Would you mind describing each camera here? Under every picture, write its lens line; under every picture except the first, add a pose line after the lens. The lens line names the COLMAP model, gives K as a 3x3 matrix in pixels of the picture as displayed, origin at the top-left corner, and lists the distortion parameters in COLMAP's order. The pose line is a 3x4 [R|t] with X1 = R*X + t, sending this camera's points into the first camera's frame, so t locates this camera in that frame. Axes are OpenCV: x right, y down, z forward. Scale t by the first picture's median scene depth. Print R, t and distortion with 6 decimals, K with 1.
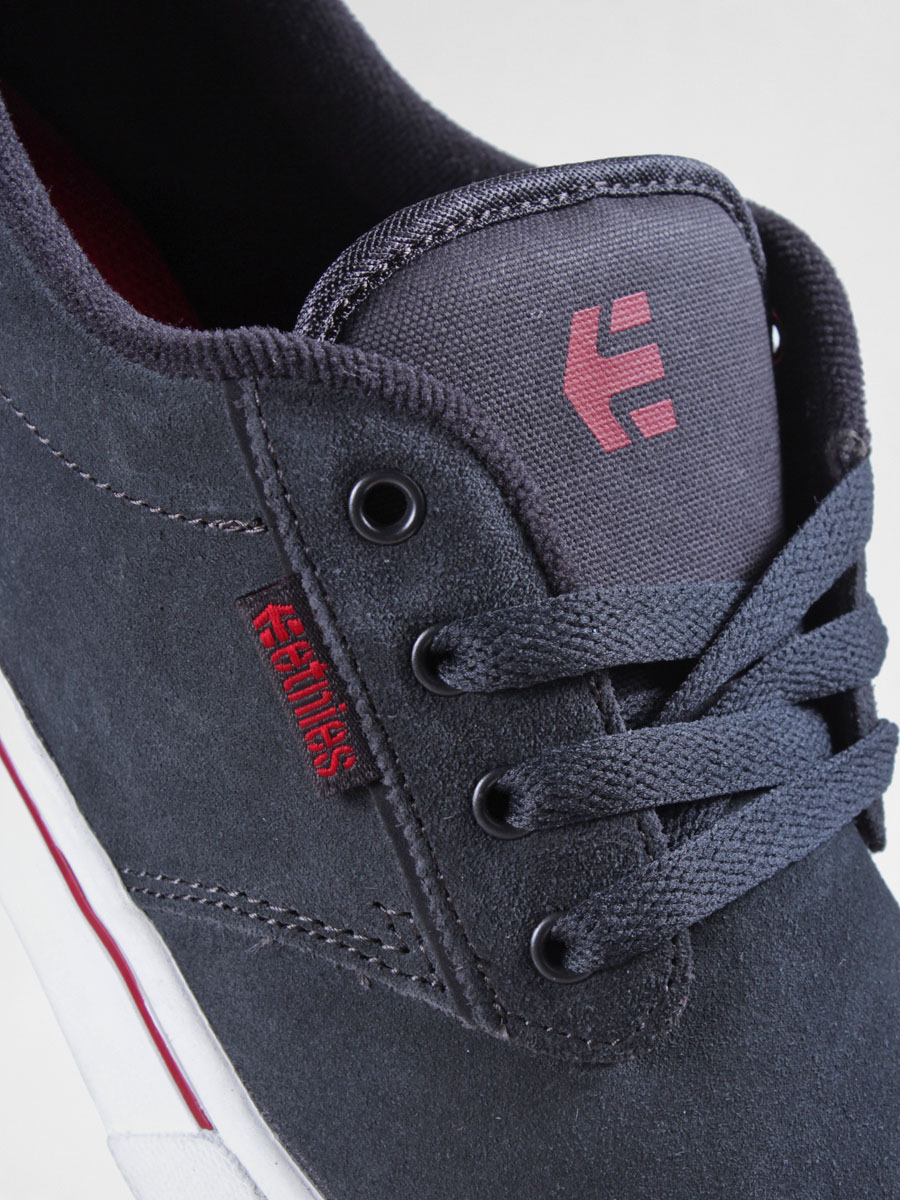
lens RADIAL K [[2932.0, 0, 450.0], [0, 2932.0, 600.0], [0, 0, 1]] dist [0.016019, -0.477730]
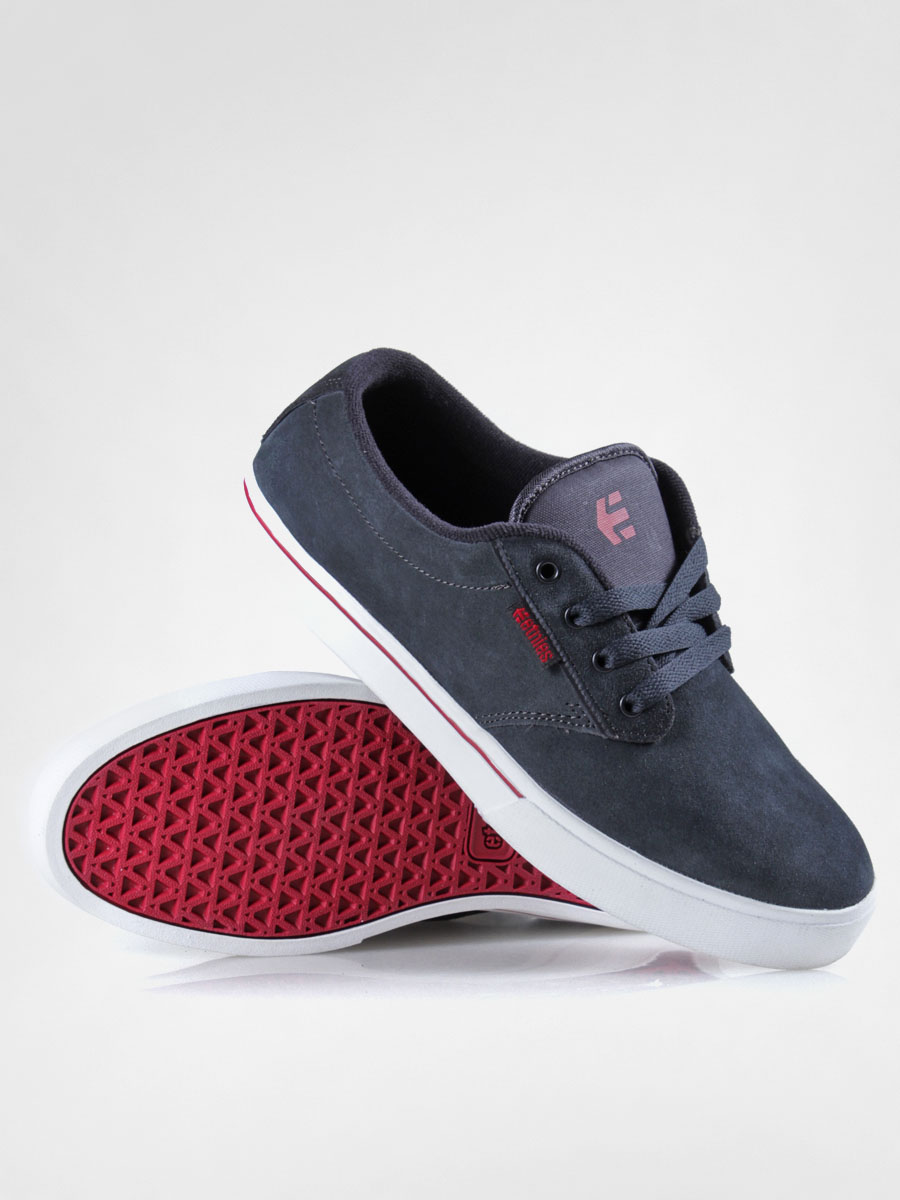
lens RADIAL K [[2932.0, 0, 450.0], [0, 2932.0, 600.0], [0, 0, 1]] dist [0.016019, -0.477730]
pose [[0.983370, -0.177594, 0.038009, -0.241359], [0.180675, 0.977883, -0.105362, 0.298248], [-0.018456, 0.110477, 0.993707, -2.023276]]
